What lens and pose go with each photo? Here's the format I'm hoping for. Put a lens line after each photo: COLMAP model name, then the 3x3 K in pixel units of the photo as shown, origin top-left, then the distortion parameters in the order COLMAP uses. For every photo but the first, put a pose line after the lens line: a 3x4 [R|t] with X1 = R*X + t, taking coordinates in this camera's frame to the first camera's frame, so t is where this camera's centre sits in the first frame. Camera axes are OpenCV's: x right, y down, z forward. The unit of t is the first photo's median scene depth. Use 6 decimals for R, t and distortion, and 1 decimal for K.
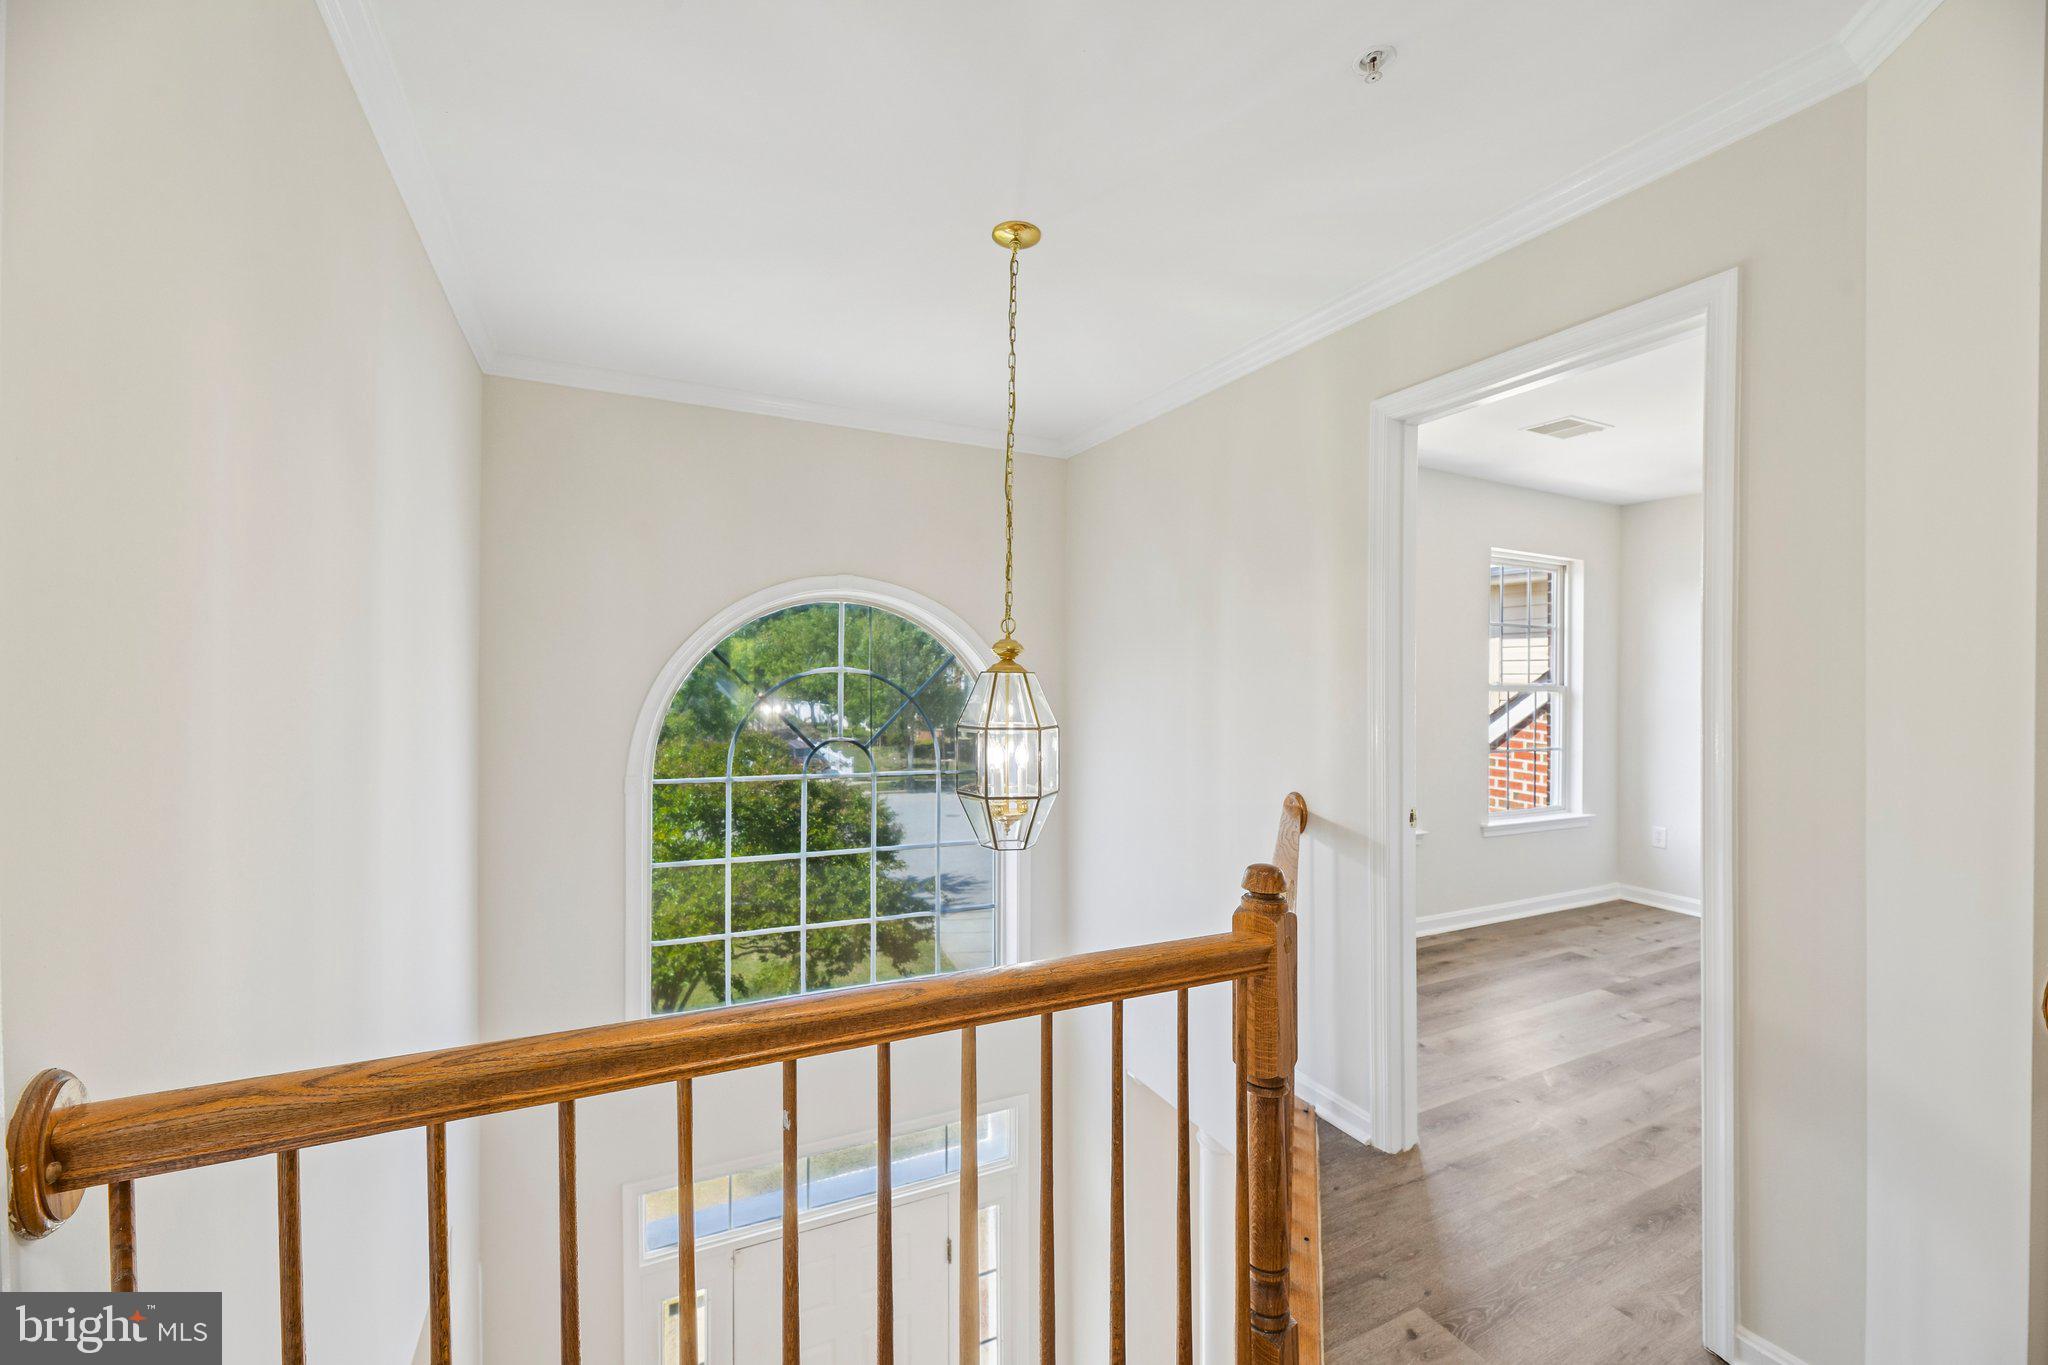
lens RADIAL K [[822.1, 0, 1041.3], [0, 822.1, 694.5], [0, 0, 1]] dist [-0.002587, -0.002035]
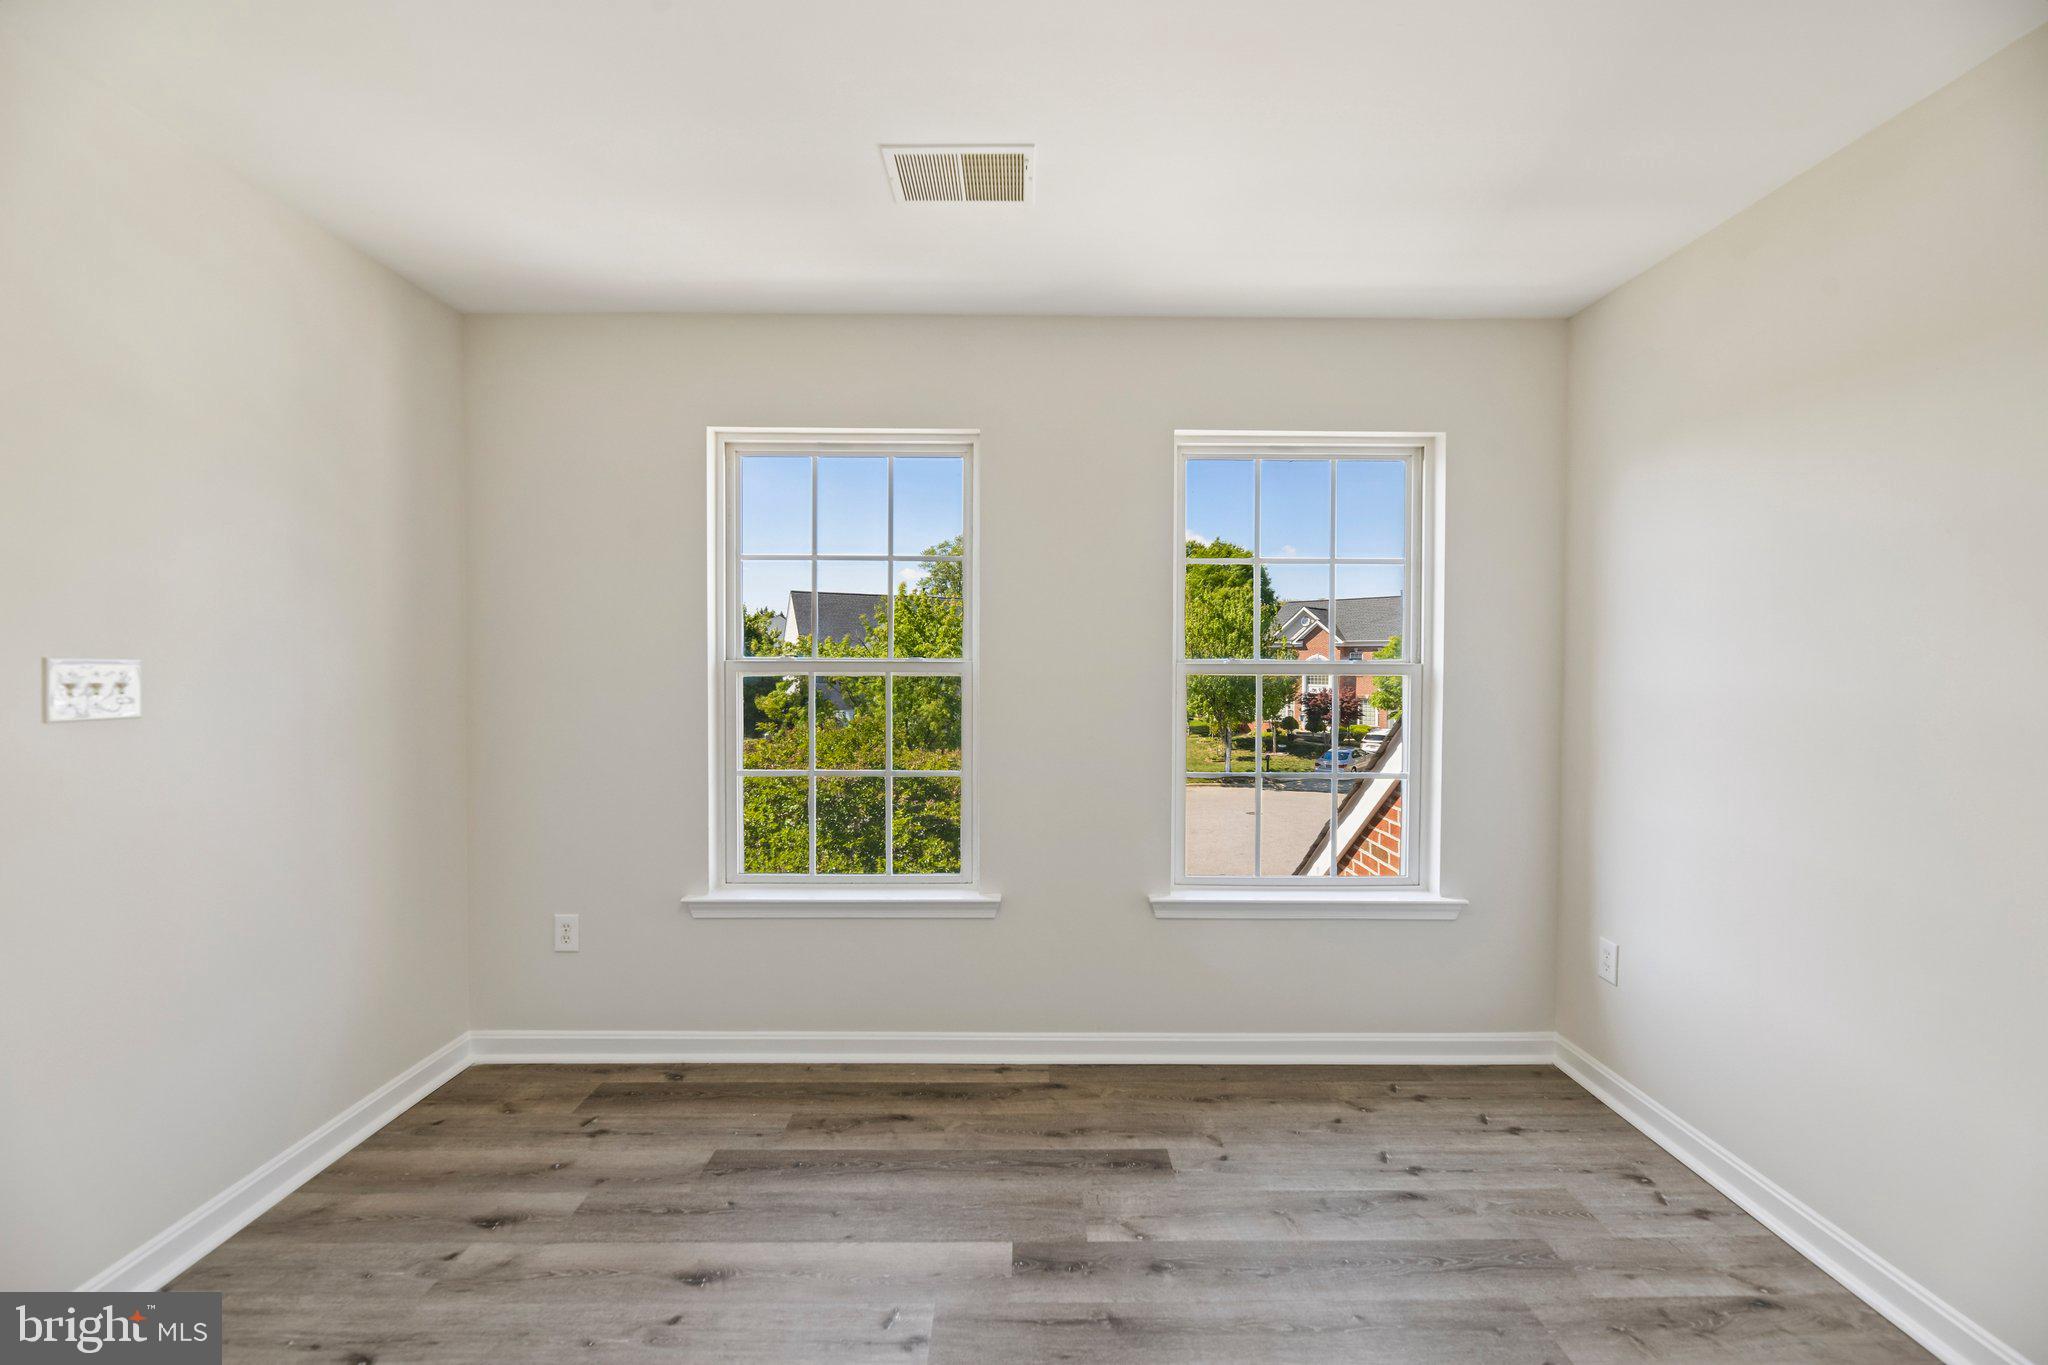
lens RADIAL K [[822.1, 0, 1019.6], [0, 822.1, 701.0], [0, 0, 1]] dist [-0.002587, -0.002035]
pose [[0.894896, 0.008217, -0.446200, 0.697278], [0.000652, 0.999805, 0.019720, 0.003632], [0.446275, -0.017938, 0.894716, 0.413238]]
